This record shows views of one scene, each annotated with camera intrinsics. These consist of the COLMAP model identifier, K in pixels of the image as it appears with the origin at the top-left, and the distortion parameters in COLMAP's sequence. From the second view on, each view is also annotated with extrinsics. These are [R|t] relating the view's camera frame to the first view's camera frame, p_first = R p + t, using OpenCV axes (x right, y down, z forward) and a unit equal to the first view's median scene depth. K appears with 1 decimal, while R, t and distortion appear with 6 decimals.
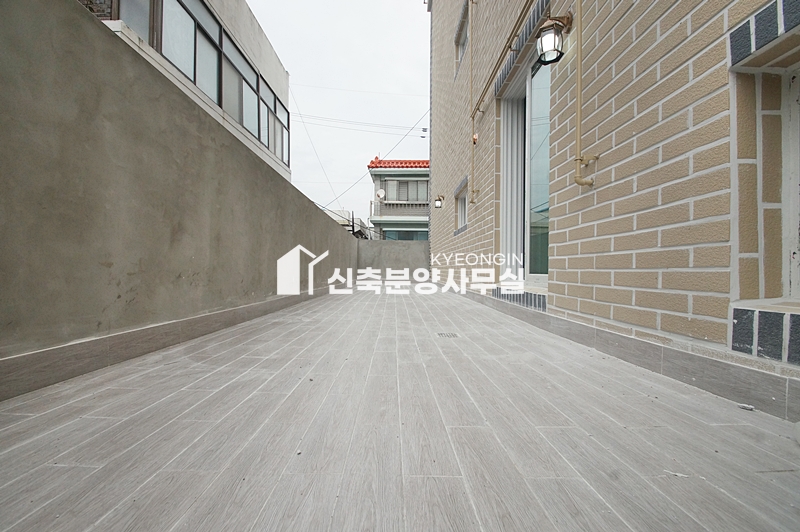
lens RADIAL K [[352.9, 0, 399.3], [0, 352.9, 269.7], [0, 0, 1]] dist [-0.011380, -0.003599]
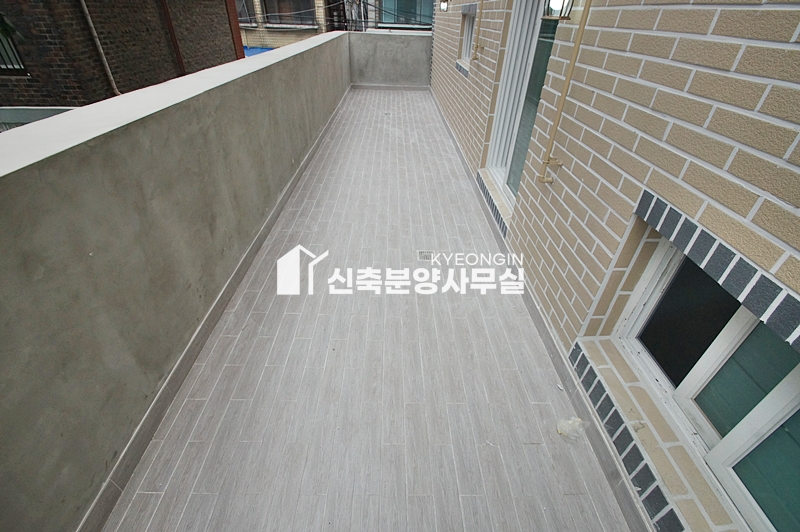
lens RADIAL K [[355.1, 0, 399.5], [0, 355.1, 264.6], [0, 0, 1]] dist [-0.003013, -0.002694]
pose [[0.999817, 0.016610, 0.009467, 0.054277], [-0.019025, 0.815295, 0.578734, -1.134907], [0.001895, -0.578808, 0.815462, -0.204377]]
